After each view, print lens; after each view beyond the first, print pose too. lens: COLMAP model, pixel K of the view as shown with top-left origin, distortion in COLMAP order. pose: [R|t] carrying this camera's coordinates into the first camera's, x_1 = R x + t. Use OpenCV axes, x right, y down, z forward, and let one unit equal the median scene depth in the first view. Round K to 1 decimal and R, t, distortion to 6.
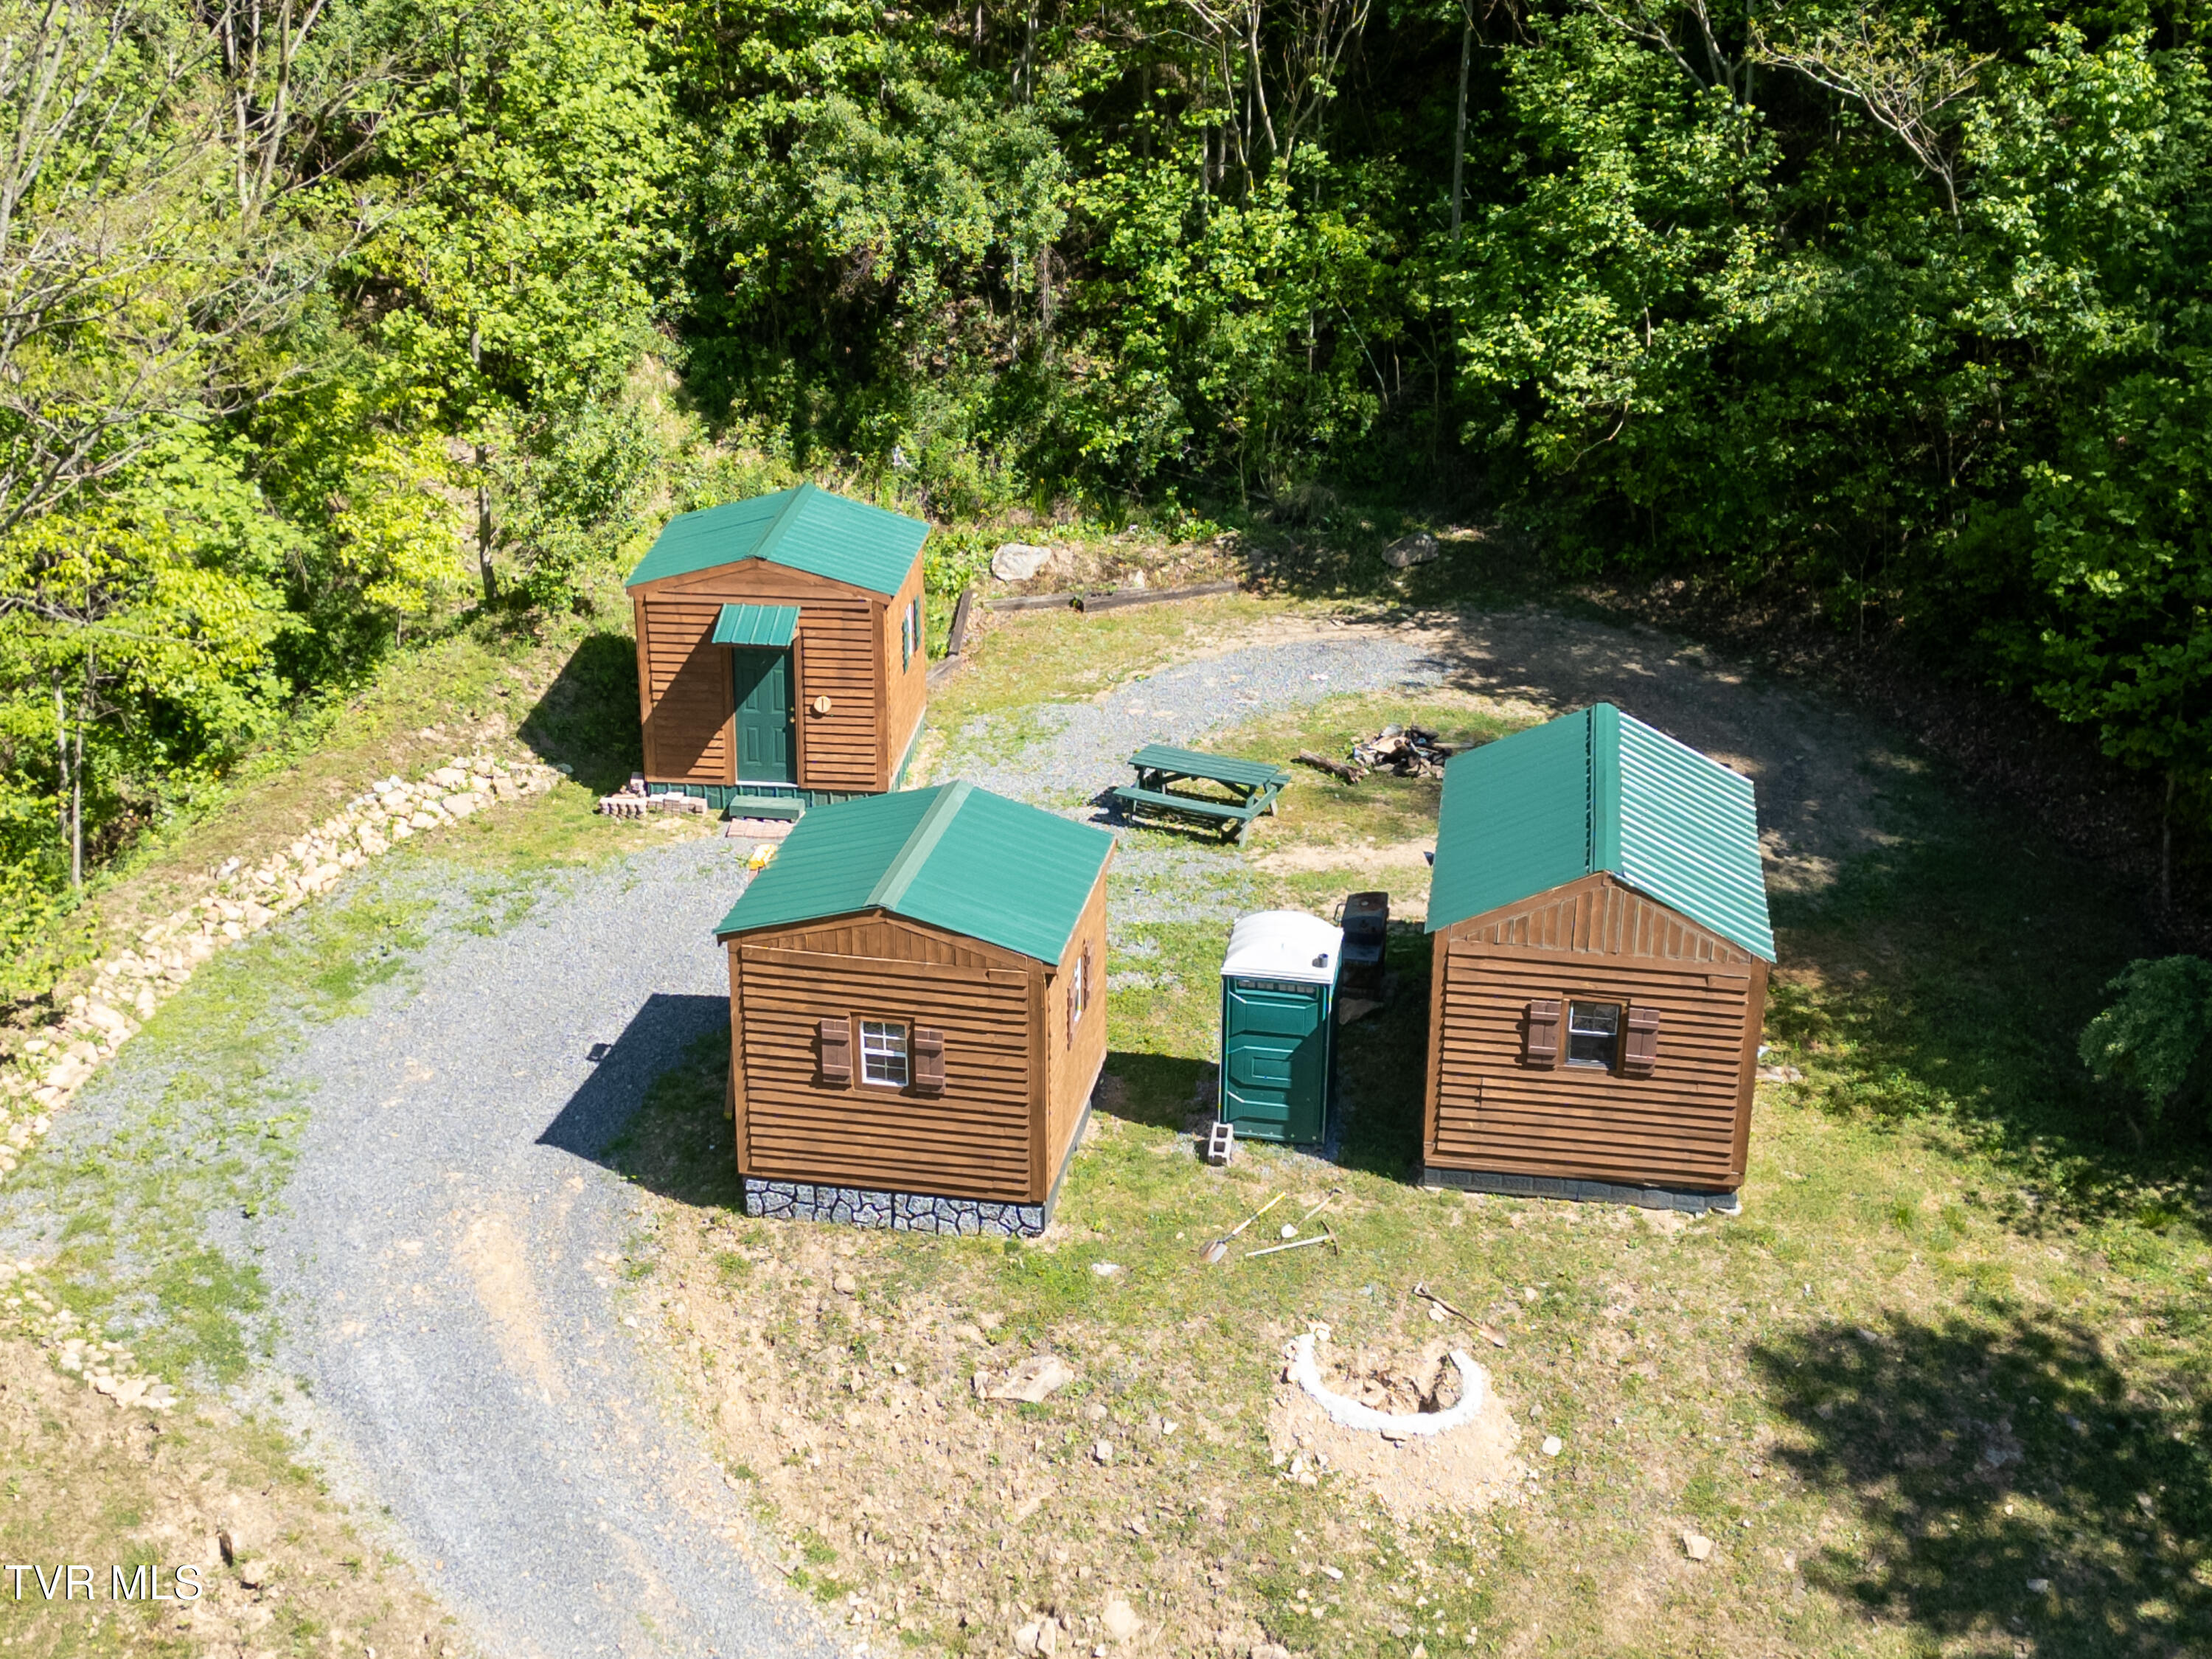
lens RADIAL K [[2898.1, 0, 1106.0], [0, 2898.1, 829.5], [0, 0, 1]] dist [0.179669, -0.005998]
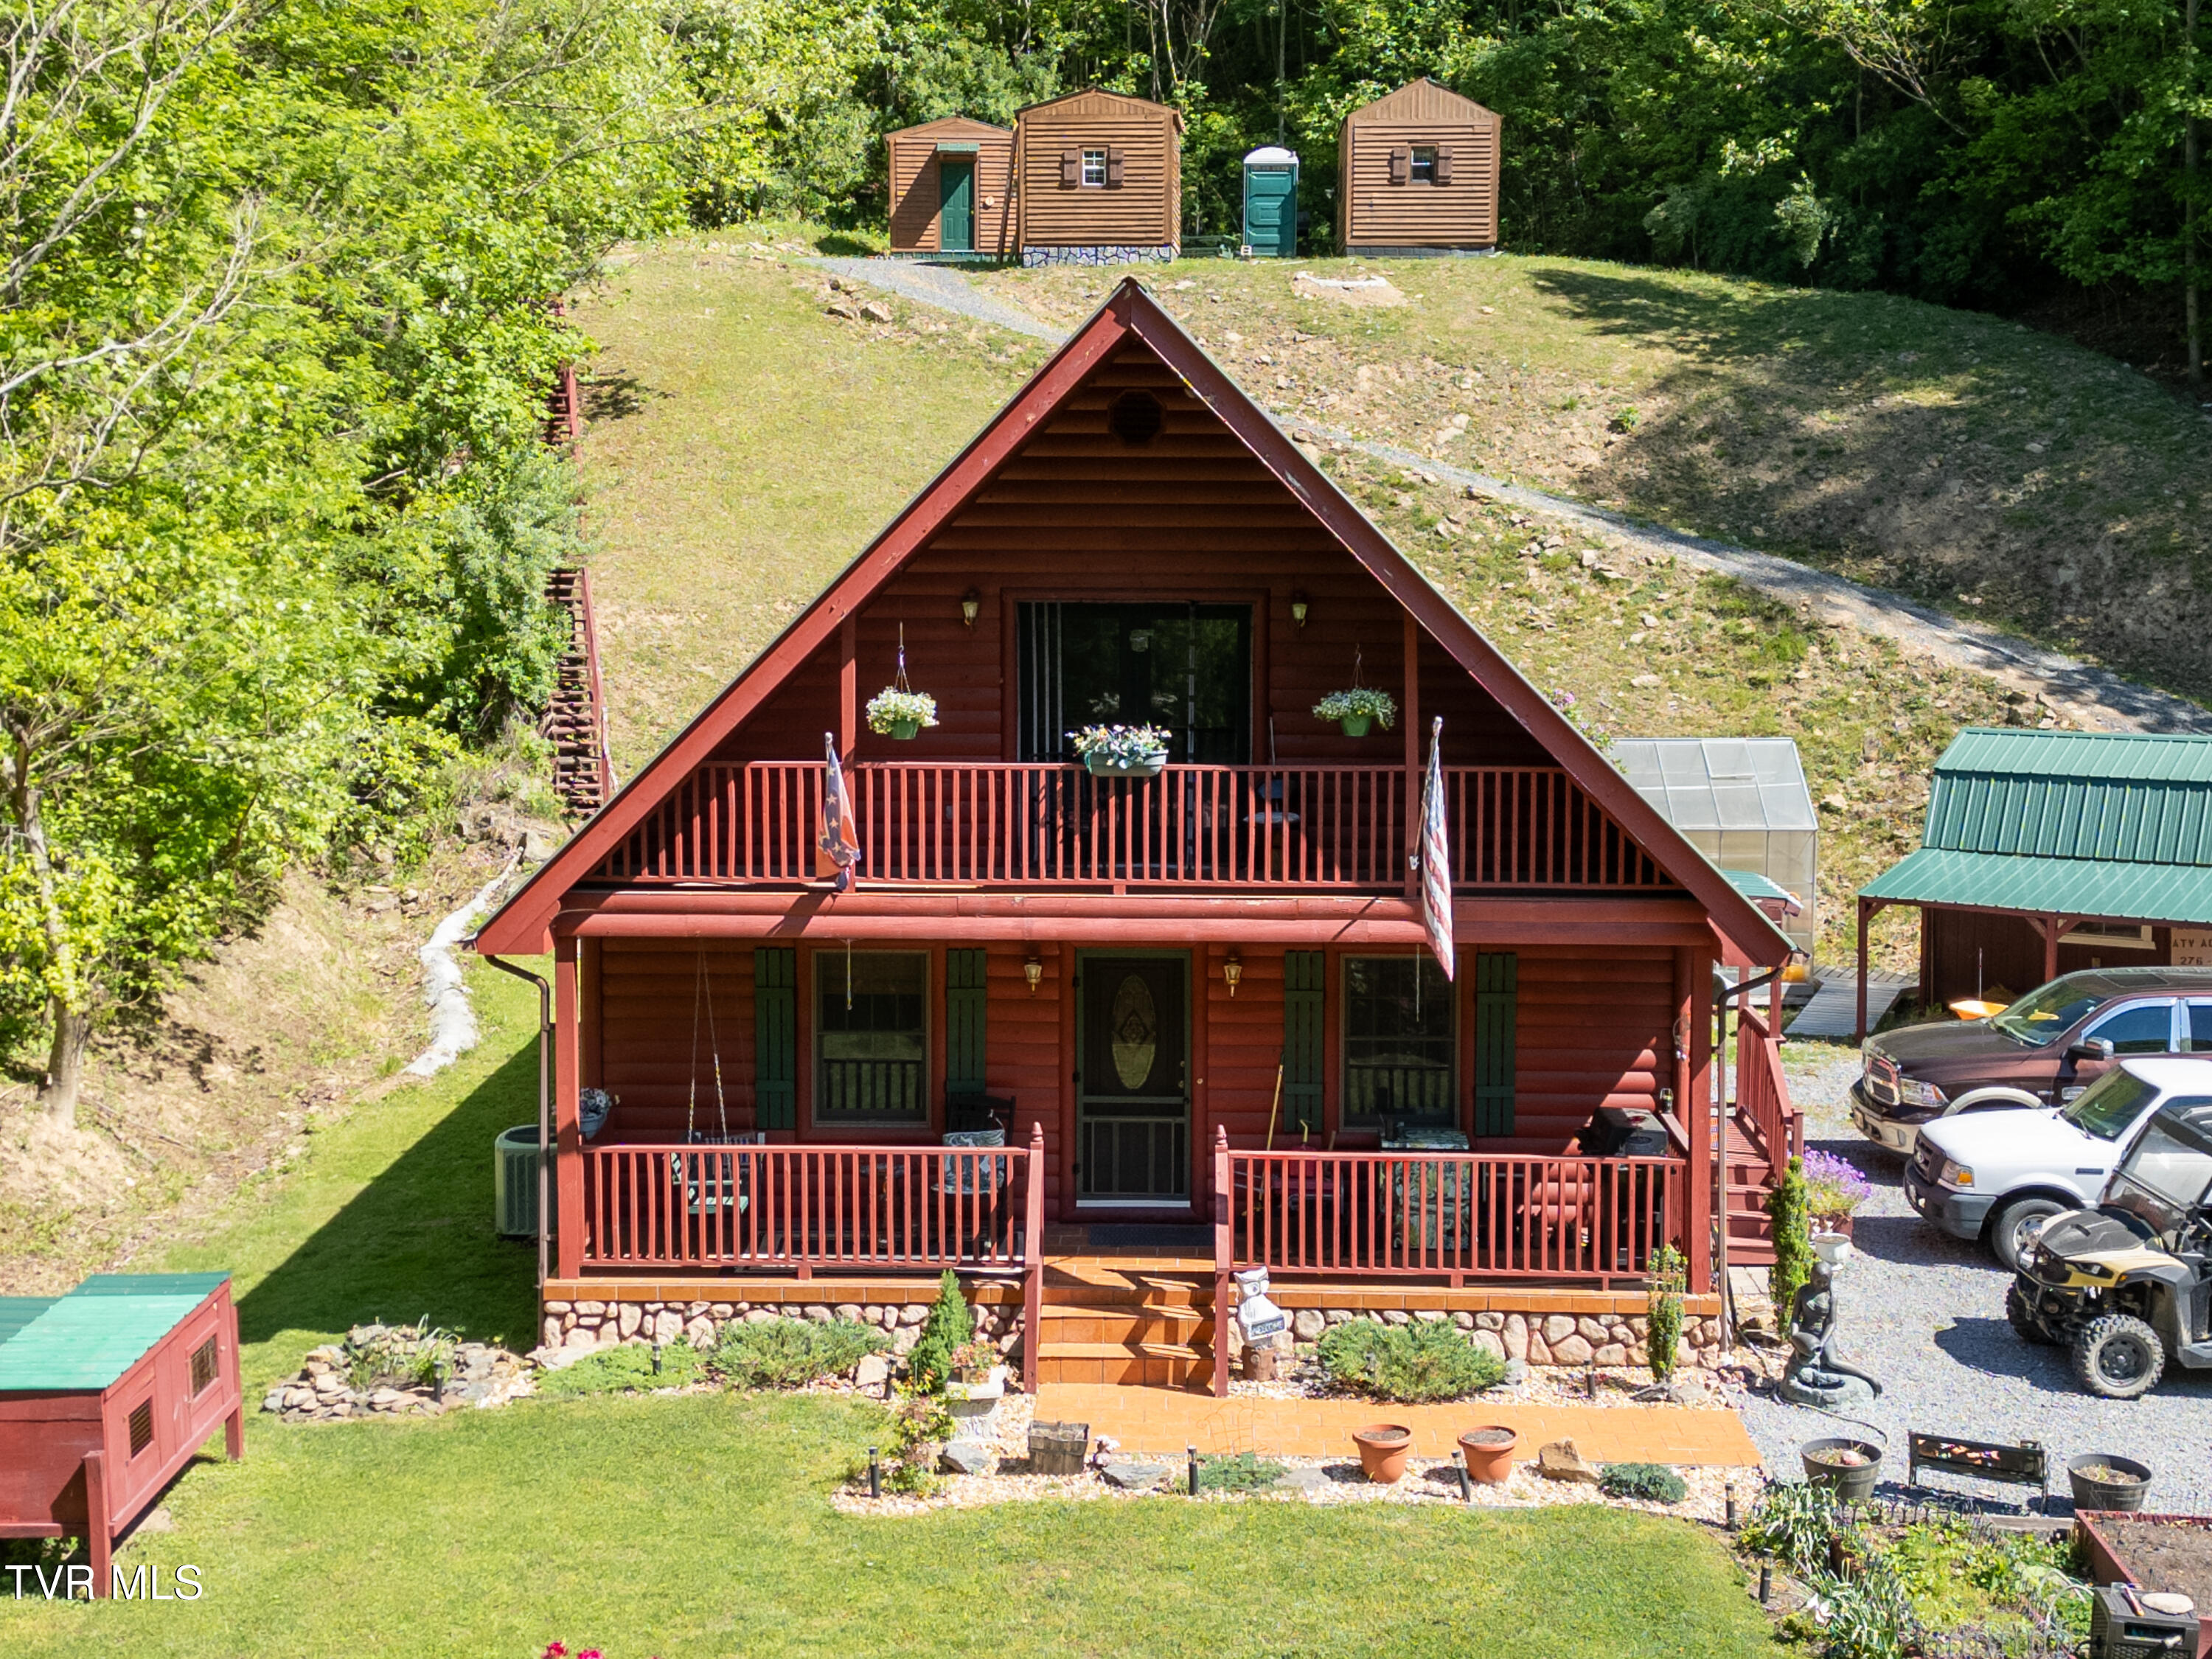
lens RADIAL K [[3075.4, 0, 1109.4], [0, 3075.4, 743.0], [0, 0, 1]] dist [0.268496, -1.059888]
pose [[0.993690, -0.018282, 0.110661, -0.285013], [0.050900, 0.952683, -0.299675, 1.017835], [-0.099946, 0.303417, 0.947602, -0.892093]]
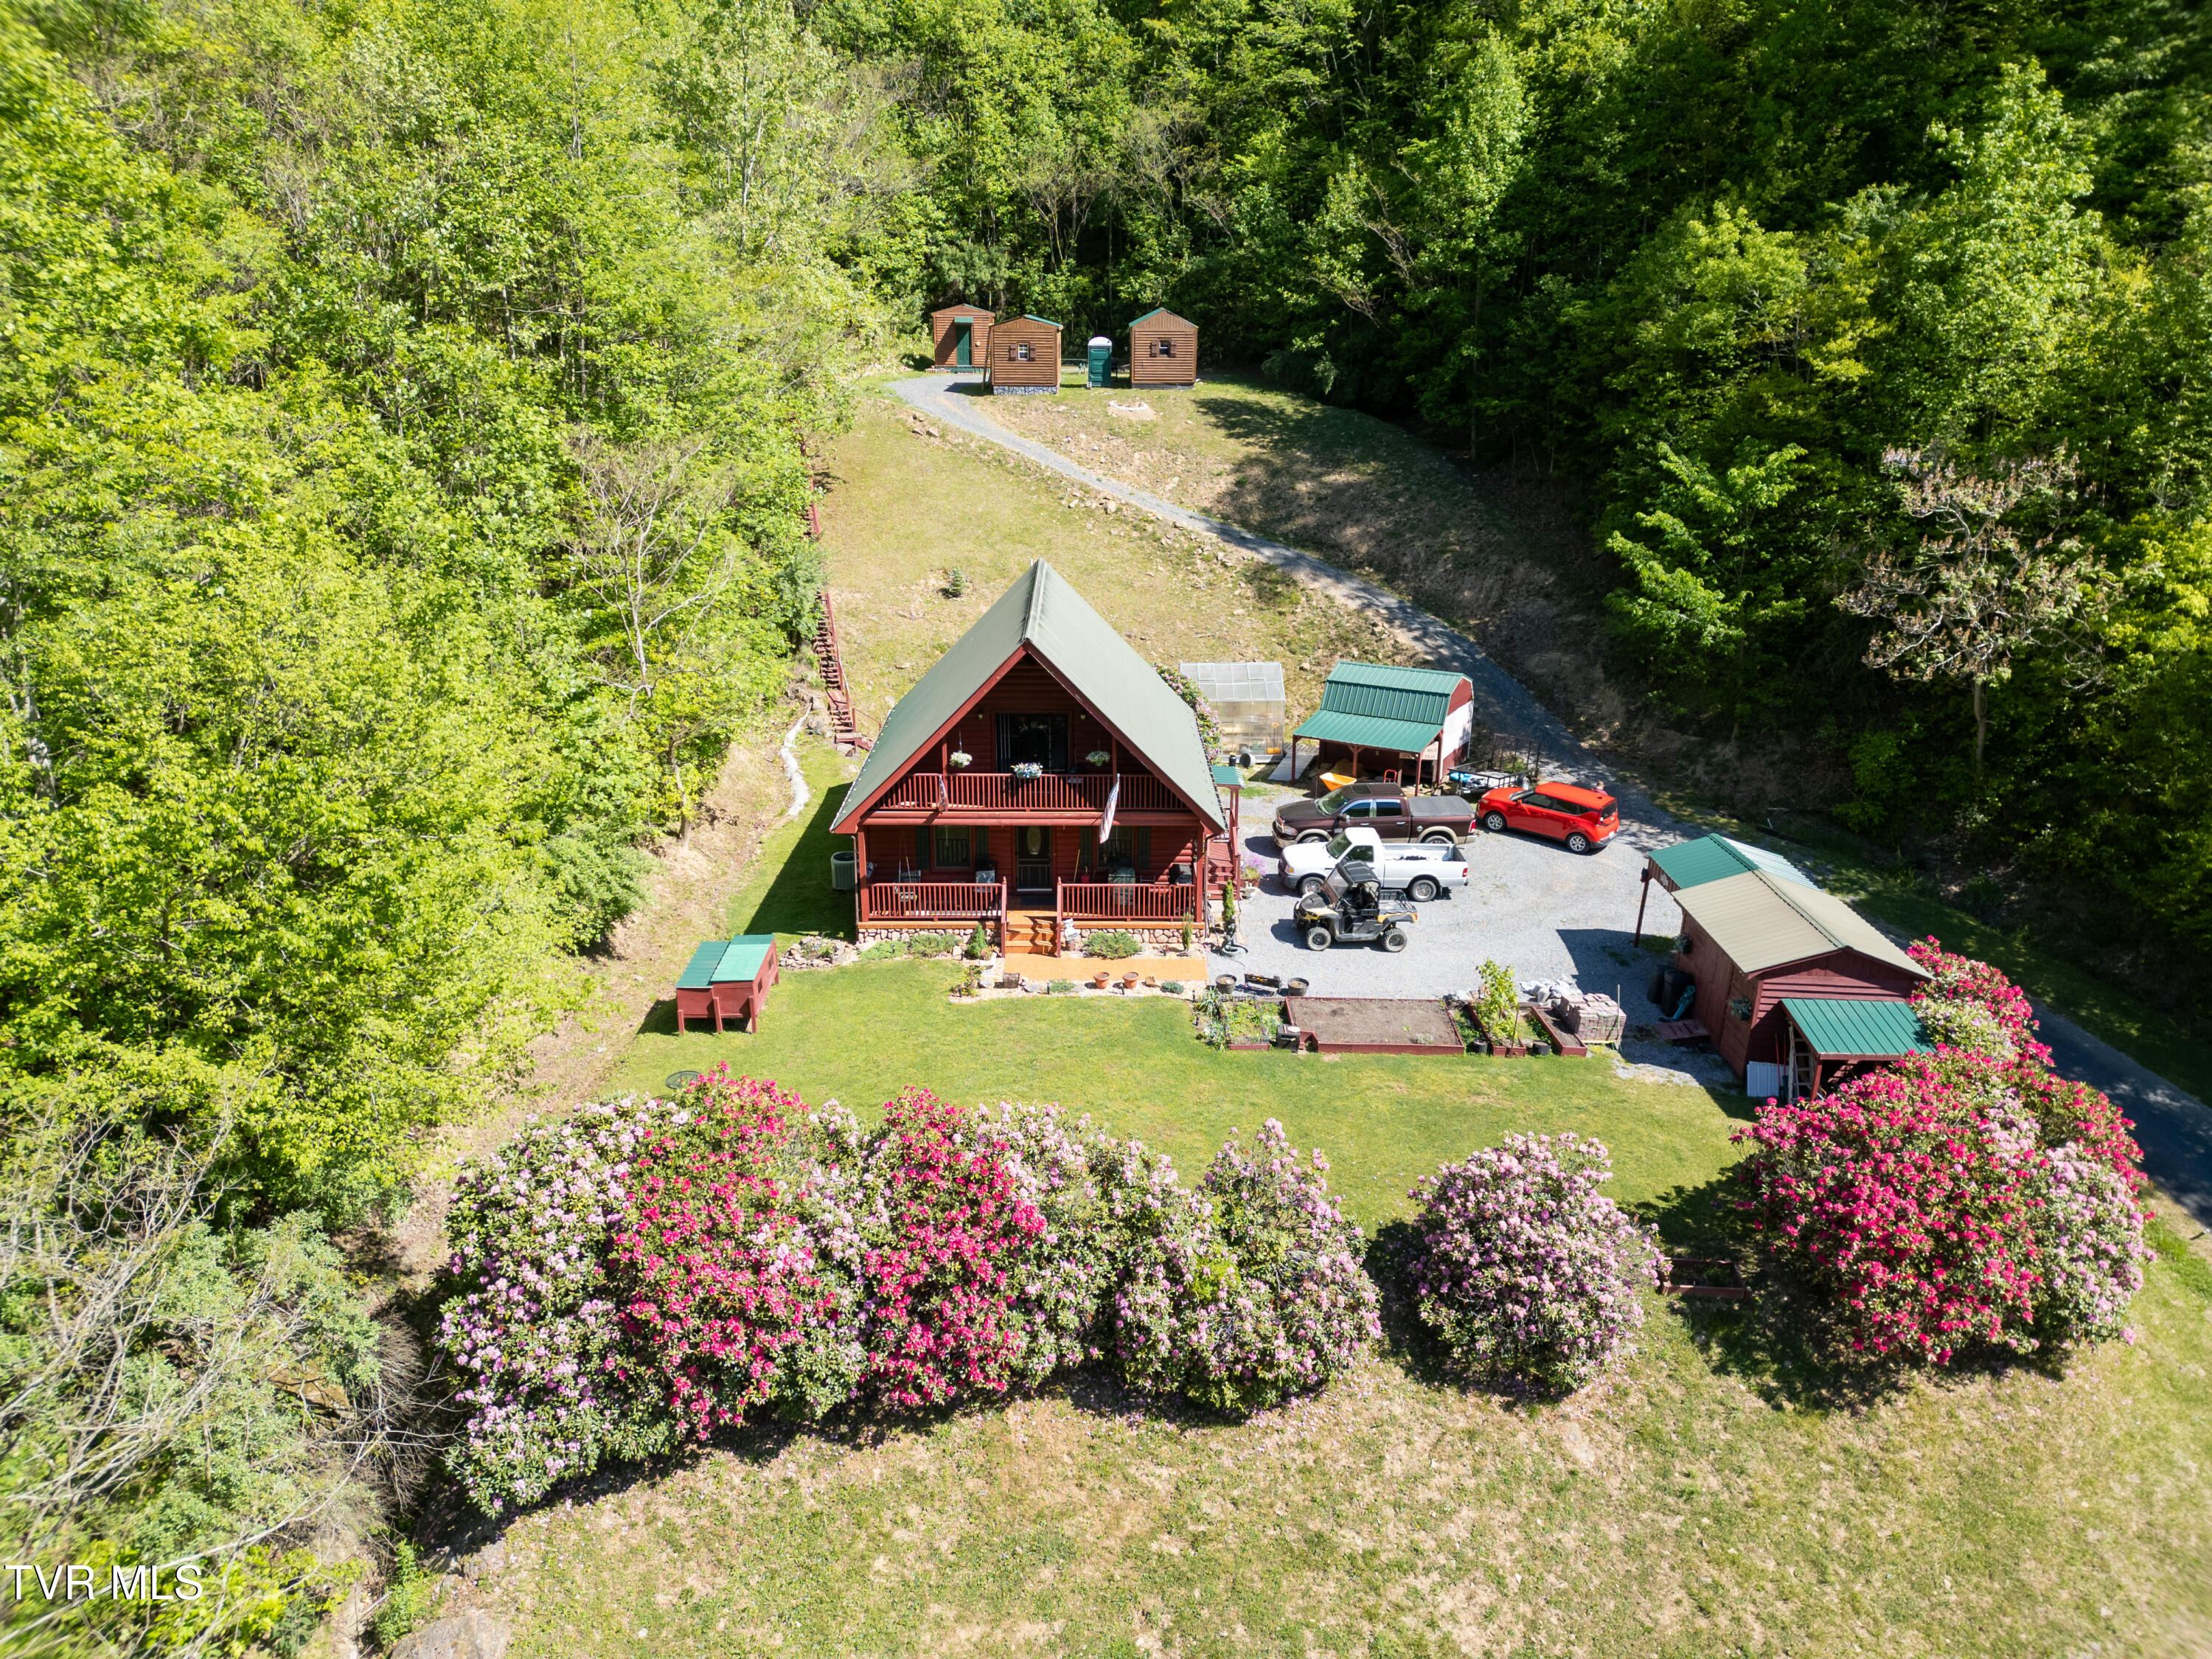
lens RADIAL K [[1538.5, 0, 1106.0], [0, 1538.5, 829.5], [0, 0, 1]] dist [0.079895, -0.072594]
pose [[0.988504, -0.056429, 0.140271, -0.310870], [0.065227, 0.996129, -0.058934, 0.924346], [-0.136402, 0.067406, 0.988358, -1.378943]]
